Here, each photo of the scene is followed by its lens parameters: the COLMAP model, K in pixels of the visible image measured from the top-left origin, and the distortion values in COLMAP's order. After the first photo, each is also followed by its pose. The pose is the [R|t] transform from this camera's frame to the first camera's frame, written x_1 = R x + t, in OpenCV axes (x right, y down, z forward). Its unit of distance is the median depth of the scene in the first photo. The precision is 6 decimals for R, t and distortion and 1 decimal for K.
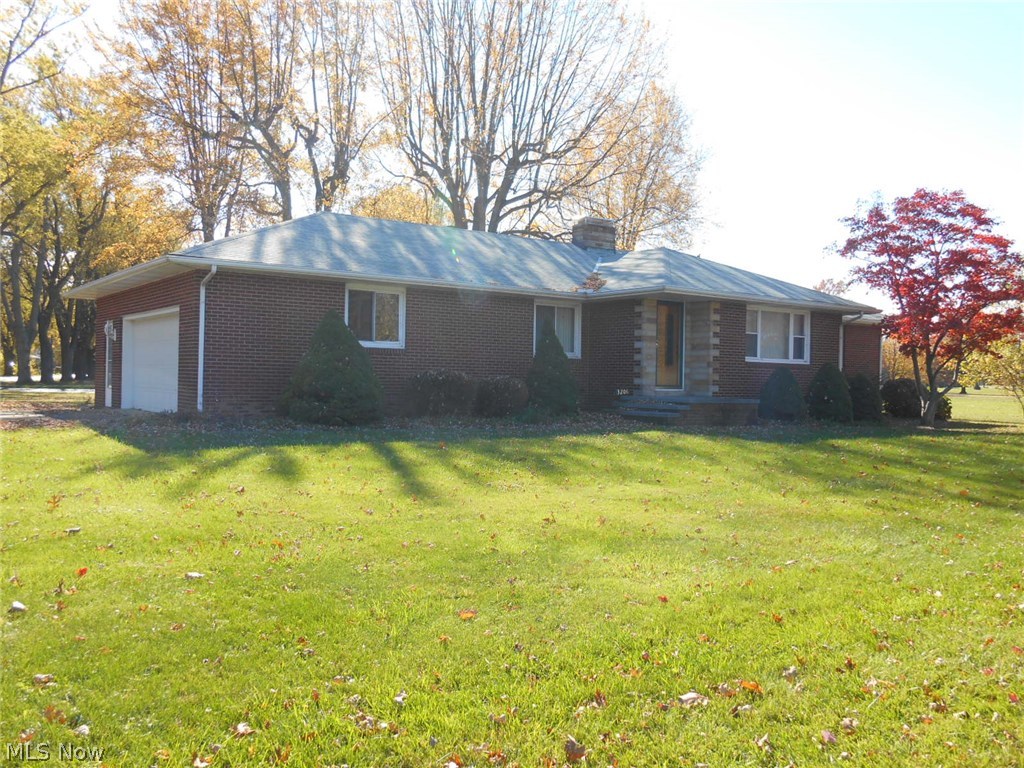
lens RADIAL K [[933.8, 0, 512.5], [0, 933.8, 384.7], [0, 0, 1]] dist [0.009372, 0.000000]
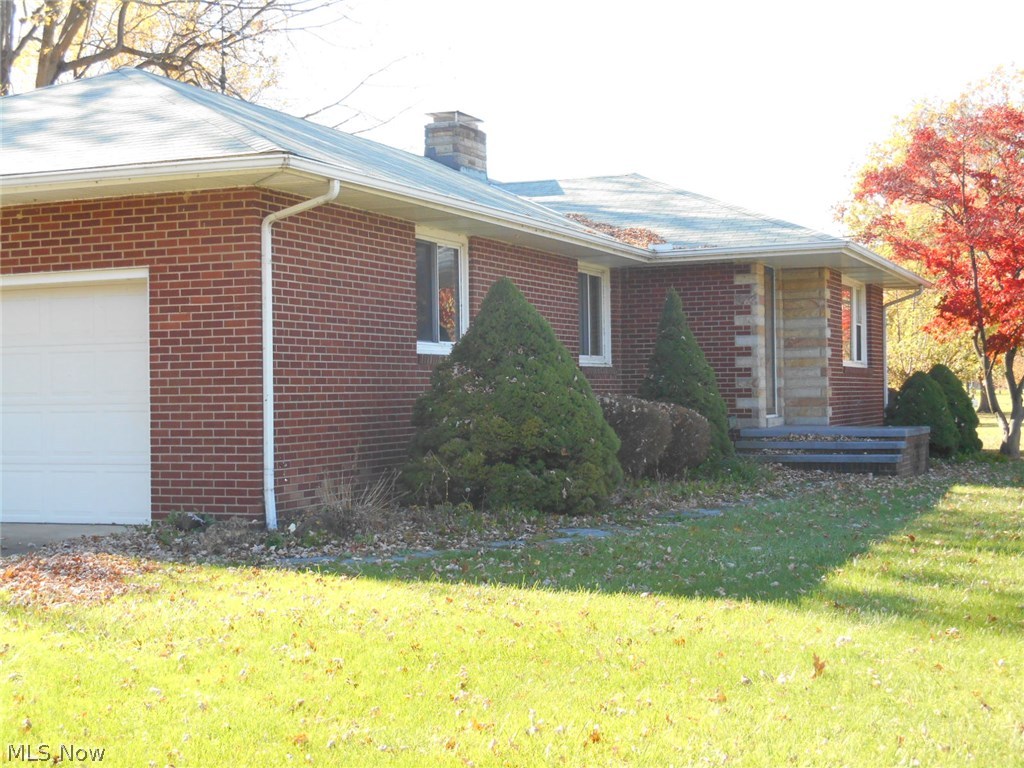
lens RADIAL K [[1576.5, 0, 510.6], [0, 1576.5, 383.7], [0, 0, 1]] dist [0.066800, 0.000000]
pose [[0.855188, -0.027060, 0.517611, -0.491692], [0.032448, 0.999473, -0.001358, -0.019257], [-0.517302, 0.017957, 0.855615, 0.228348]]
